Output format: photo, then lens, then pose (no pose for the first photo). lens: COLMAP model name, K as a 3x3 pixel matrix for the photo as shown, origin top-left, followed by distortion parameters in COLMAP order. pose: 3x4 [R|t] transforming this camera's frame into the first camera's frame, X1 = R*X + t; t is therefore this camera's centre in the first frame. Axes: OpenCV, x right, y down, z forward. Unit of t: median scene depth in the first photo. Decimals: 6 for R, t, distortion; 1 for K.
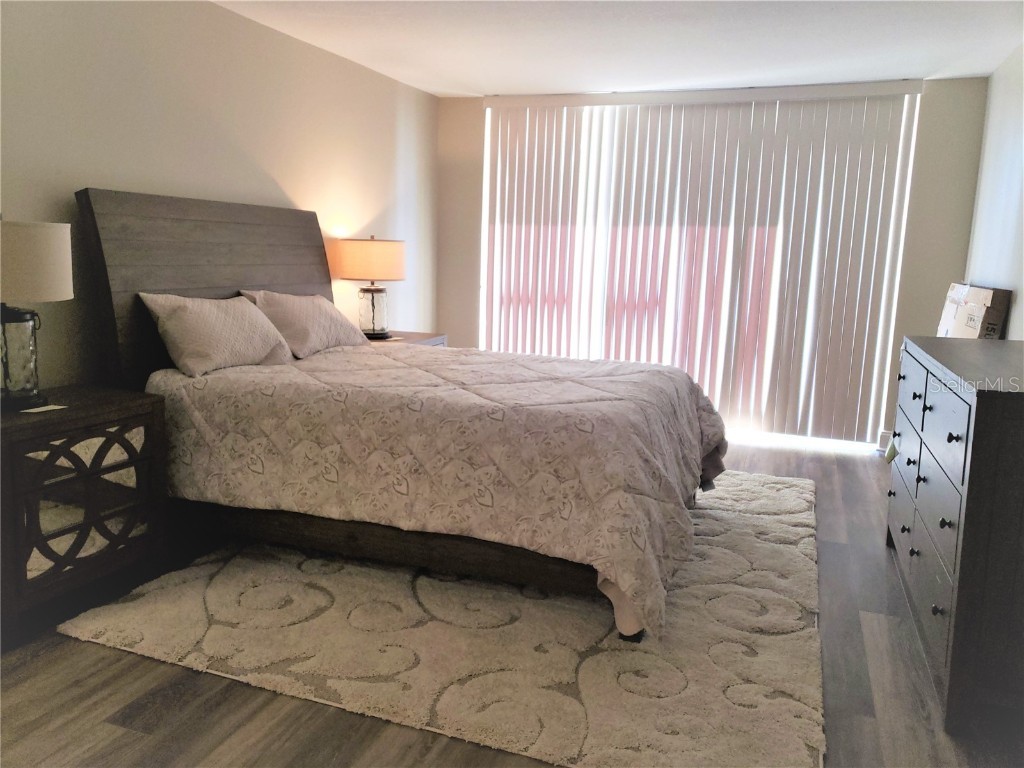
lens RADIAL K [[800.0, 0, 512.0], [0, 800.0, 384.0], [0, 0, 1]] dist [0.047473, -0.075036]
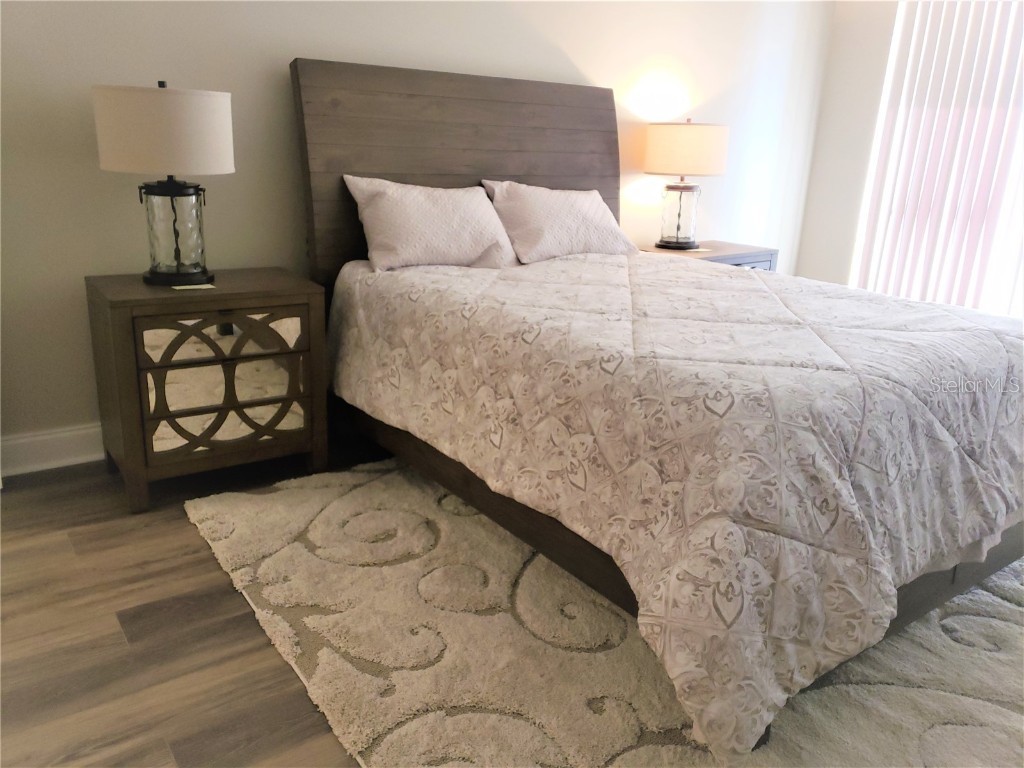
lens RADIAL K [[798.7, 0, 512.7], [0, 798.7, 390.3], [0, 0, 1]] dist [0.059055, -0.061560]
pose [[0.828018, 0.173414, -0.533211, 0.281751], [-0.108438, 0.982544, 0.151156, -0.035029], [0.550116, -0.067340, 0.832369, 0.366714]]
